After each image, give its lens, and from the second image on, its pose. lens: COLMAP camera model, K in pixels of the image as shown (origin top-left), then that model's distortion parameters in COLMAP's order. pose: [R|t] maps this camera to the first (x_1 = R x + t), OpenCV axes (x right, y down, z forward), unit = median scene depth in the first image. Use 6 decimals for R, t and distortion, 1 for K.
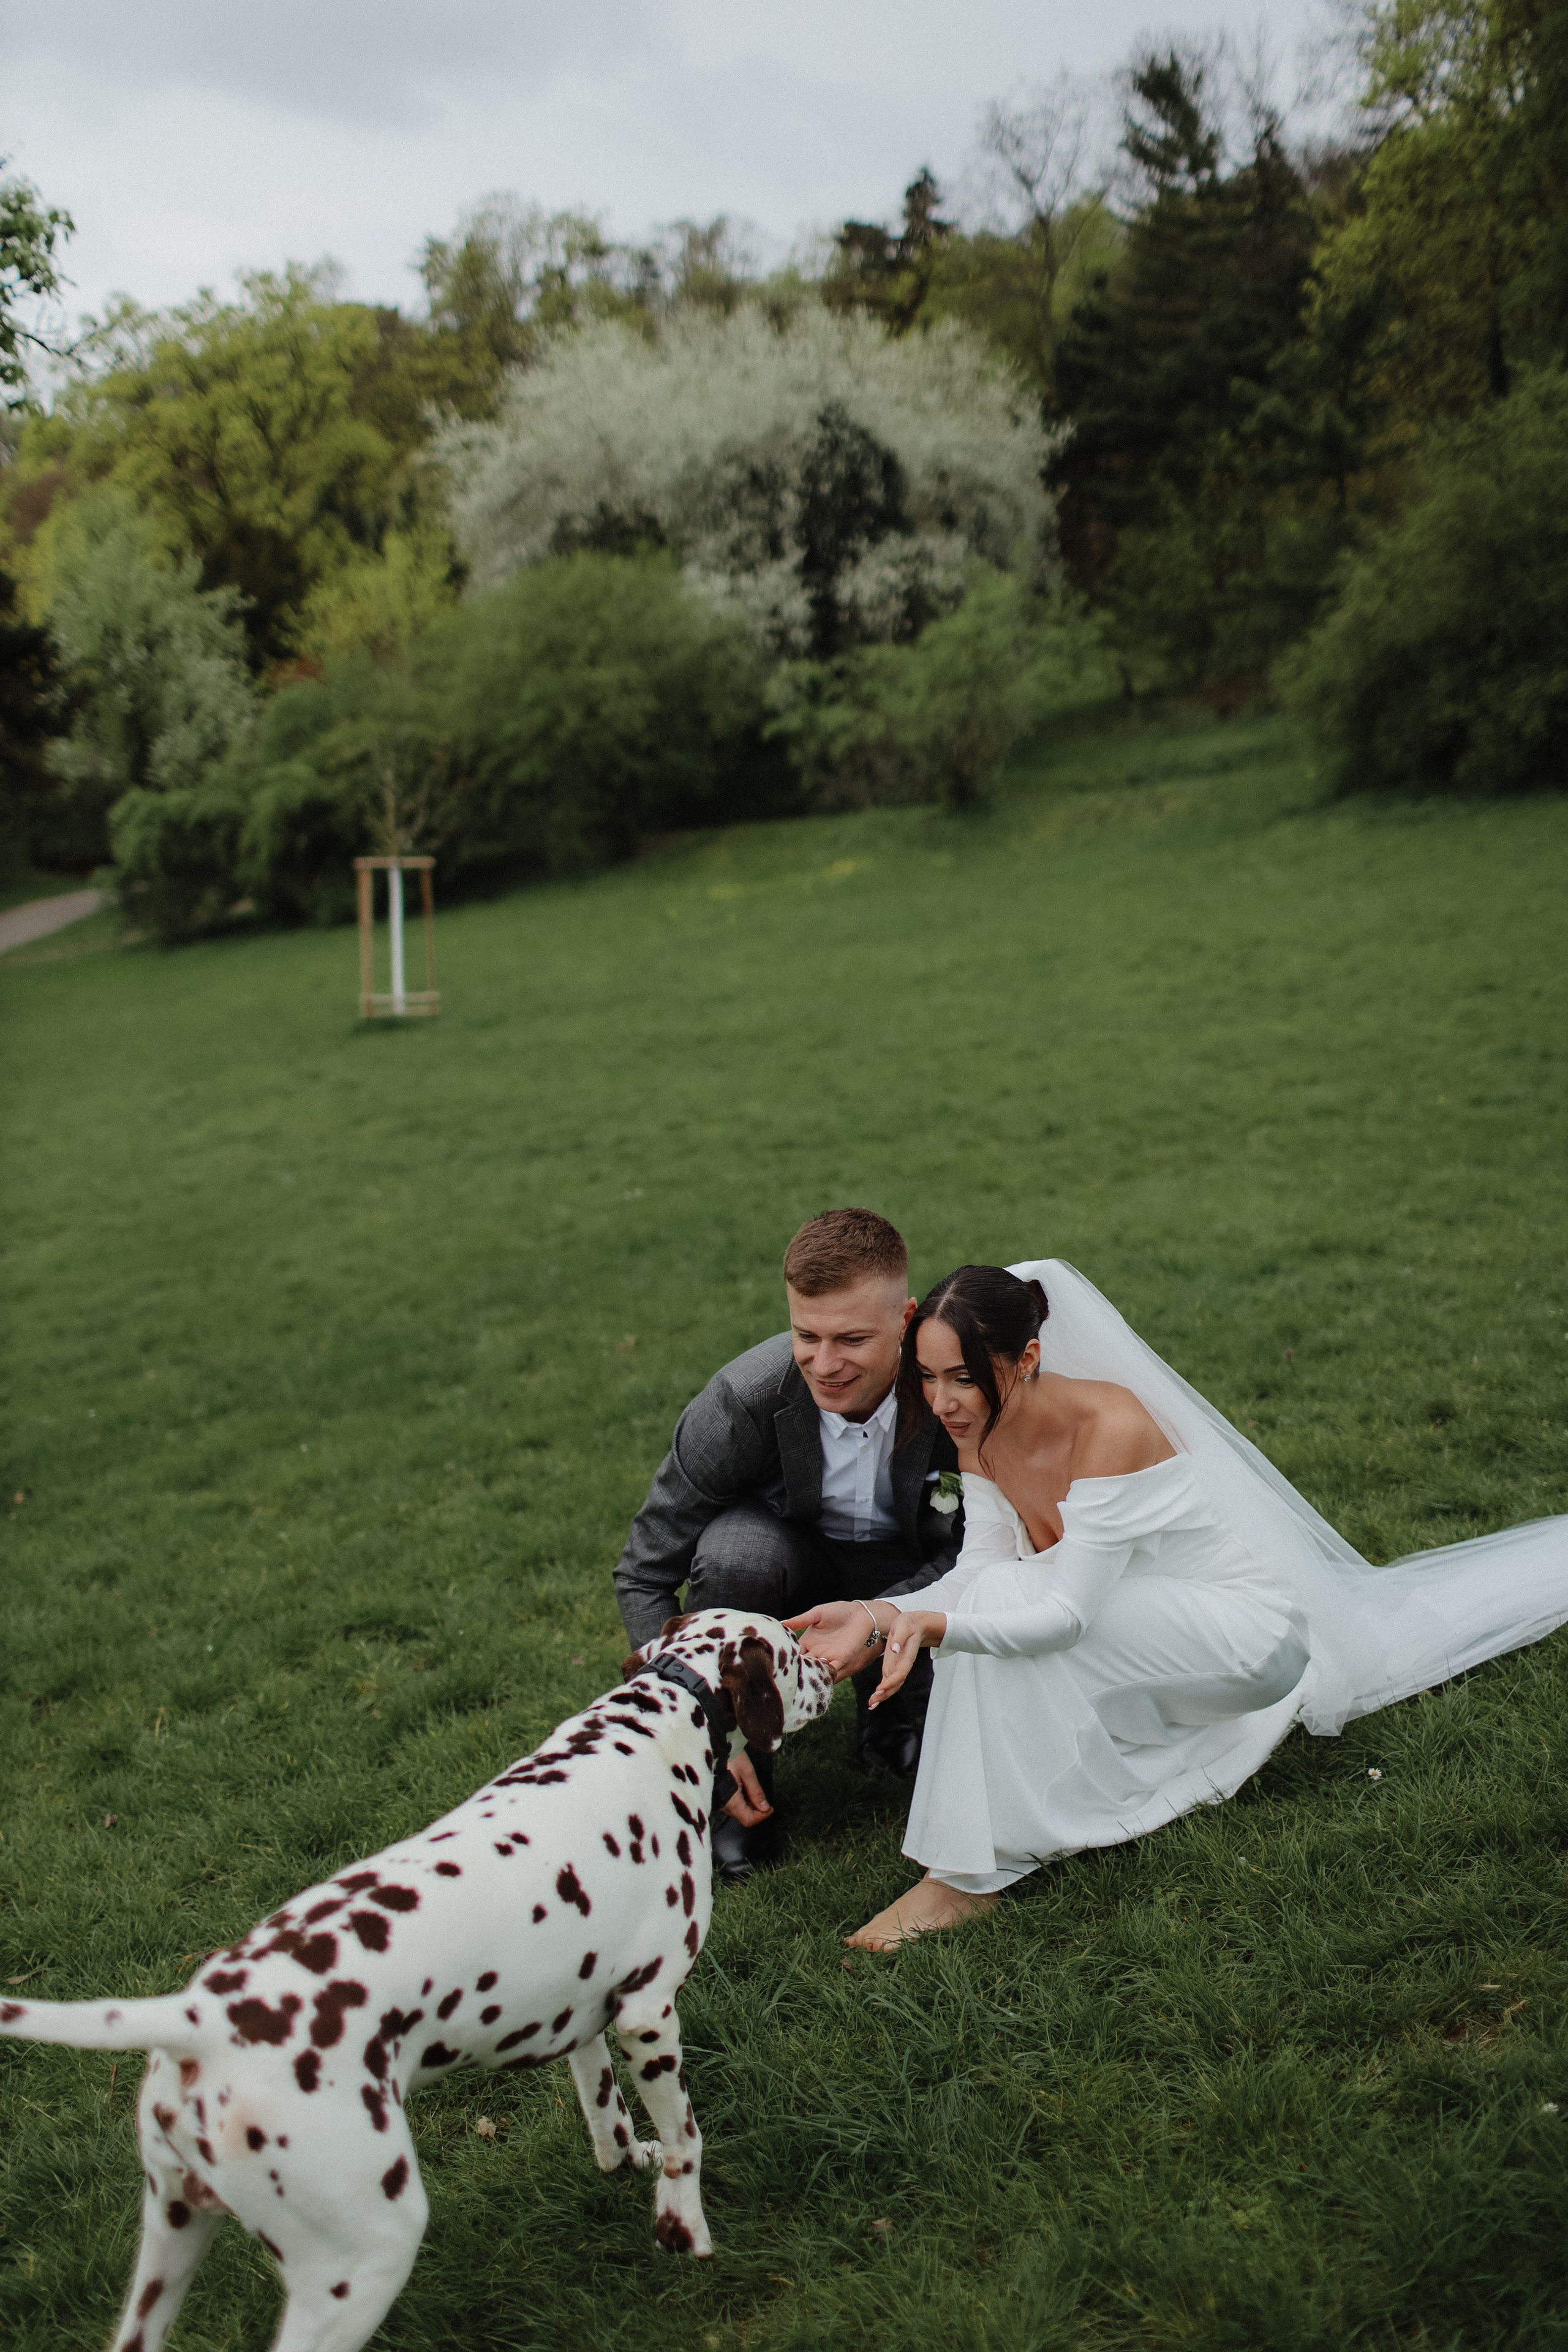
lens RADIAL K [[2310.9, 0, 780.9], [0, 2310.9, 1179.8], [0, 0, 1]] dist [-0.102789, 0.142279]
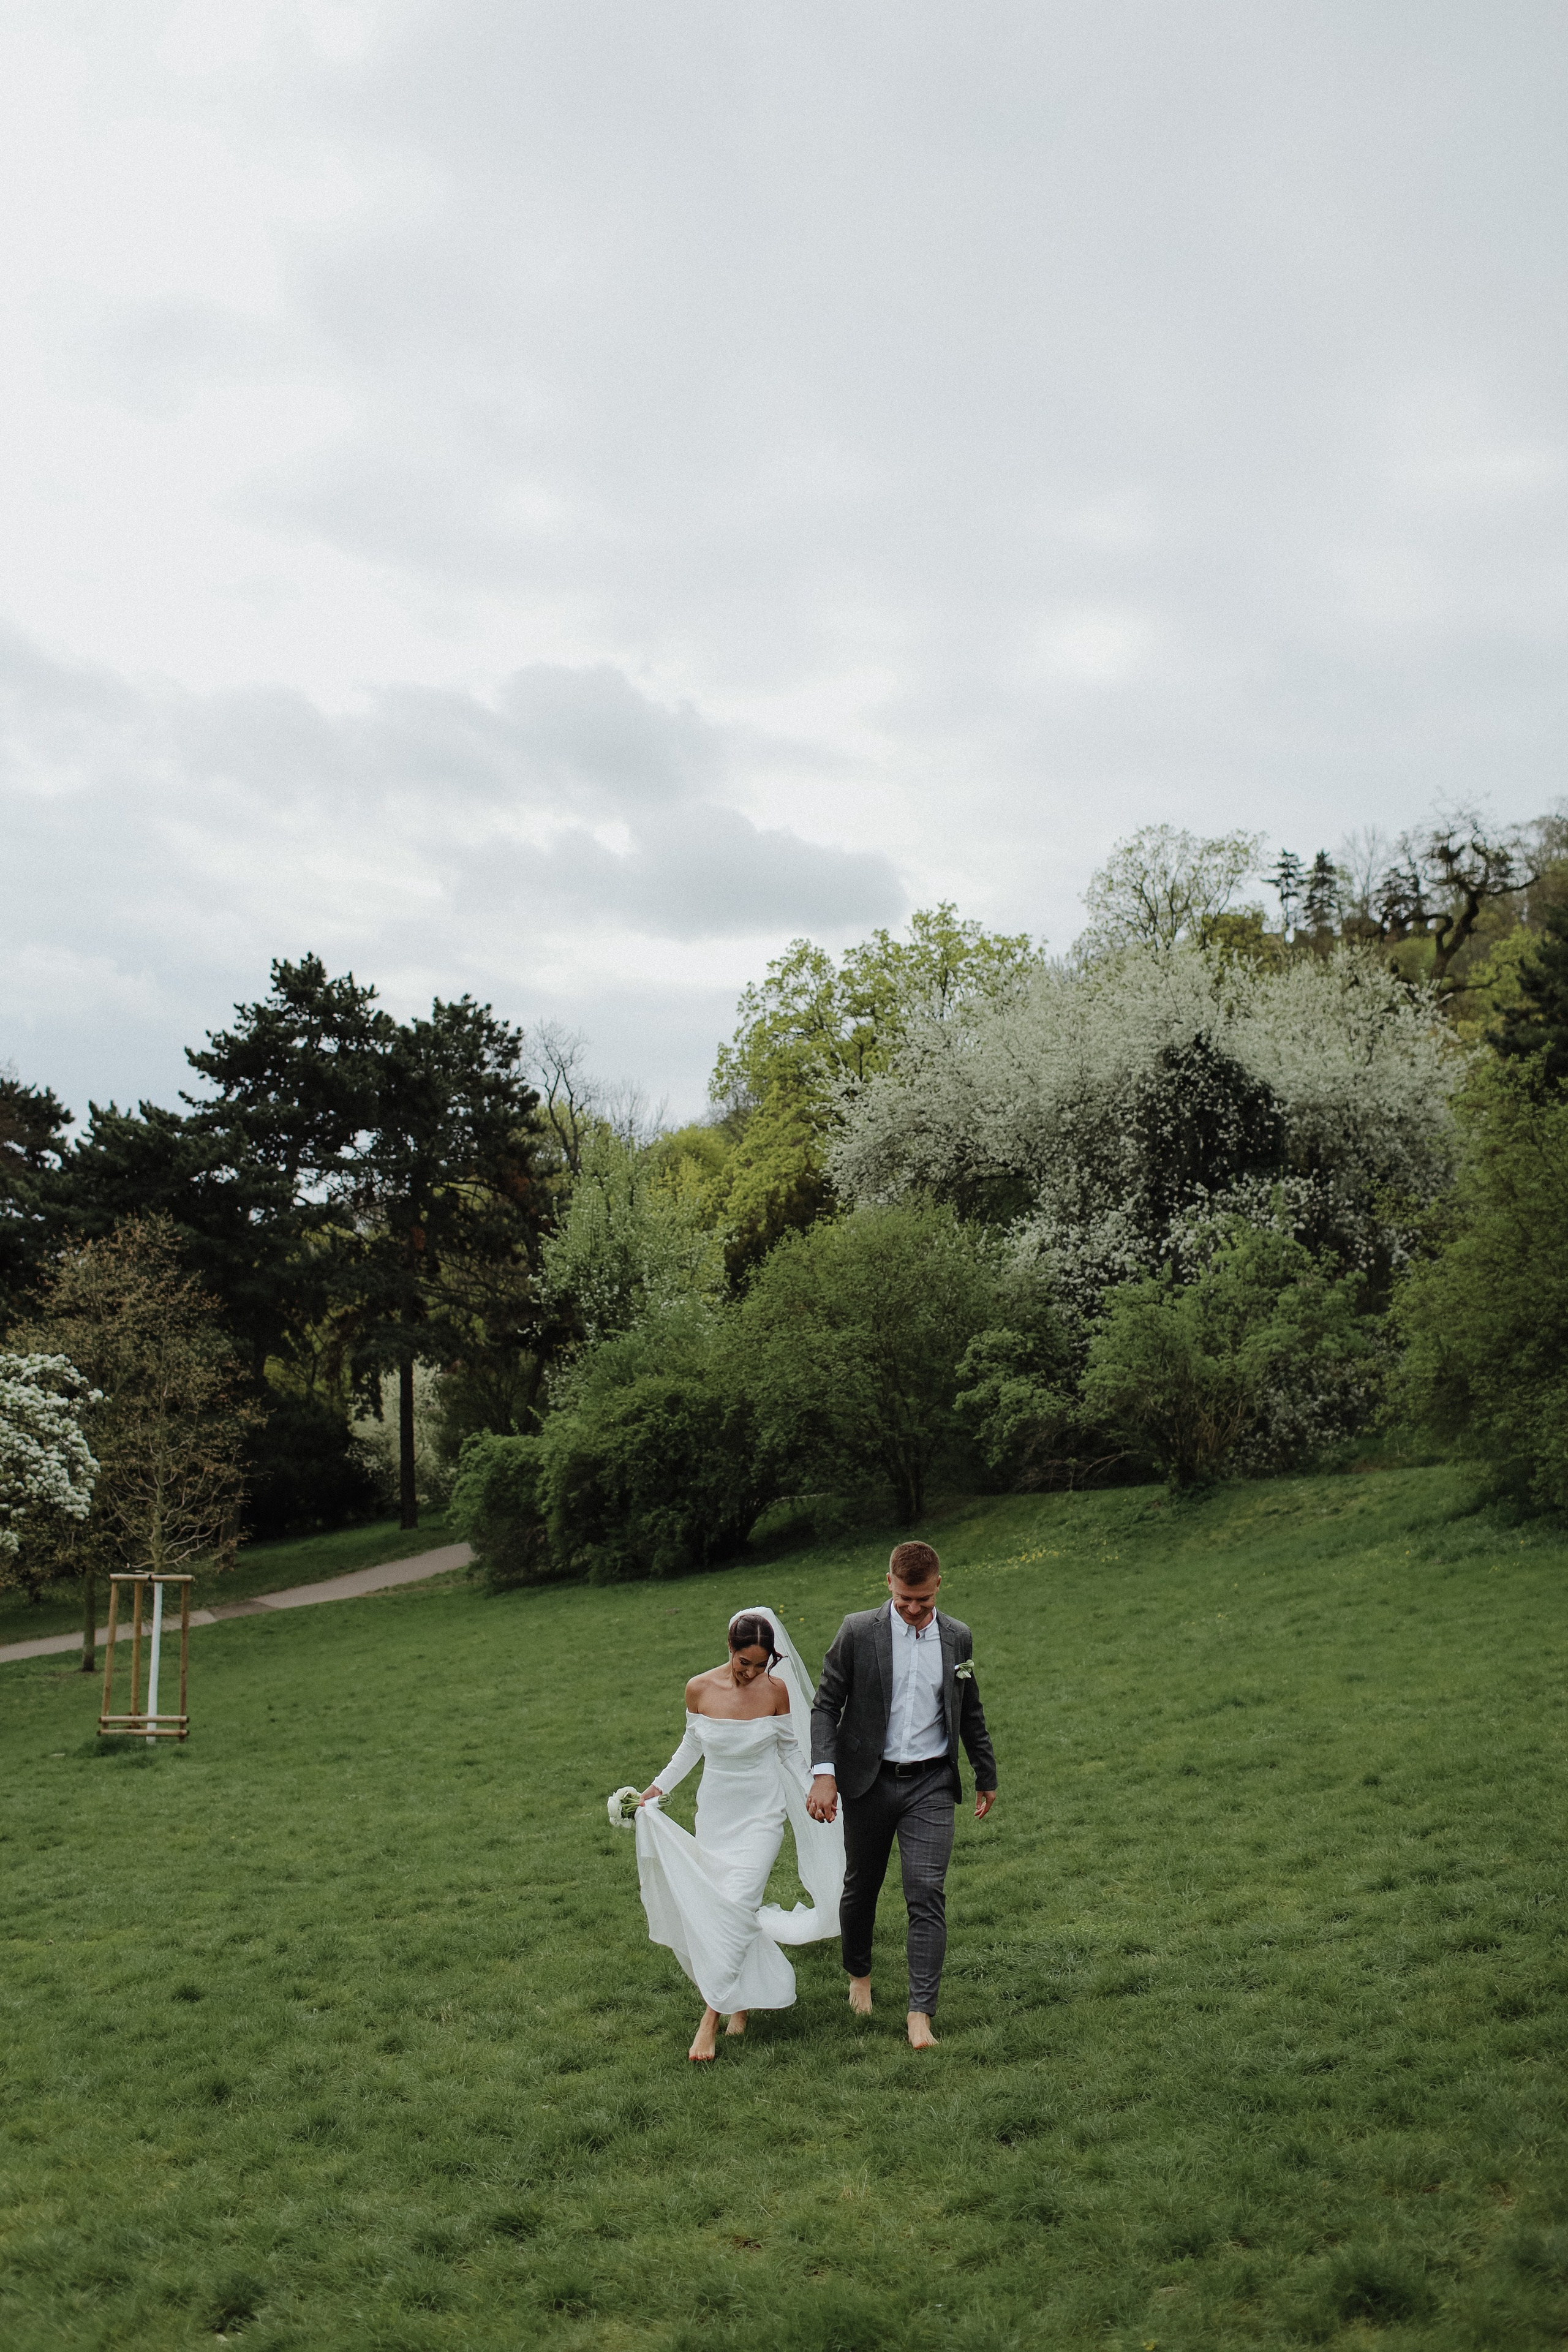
lens RADIAL K [[2265.5, 0, 761.7], [0, 2265.5, 1176.6], [0, 0, 1]] dist [-0.084287, 0.022341]
pose [[0.900750, -0.018298, -0.433952, 0.539695], [-0.088620, 0.970352, -0.224864, -0.120686], [0.425201, 0.241003, 0.872423, 0.252458]]
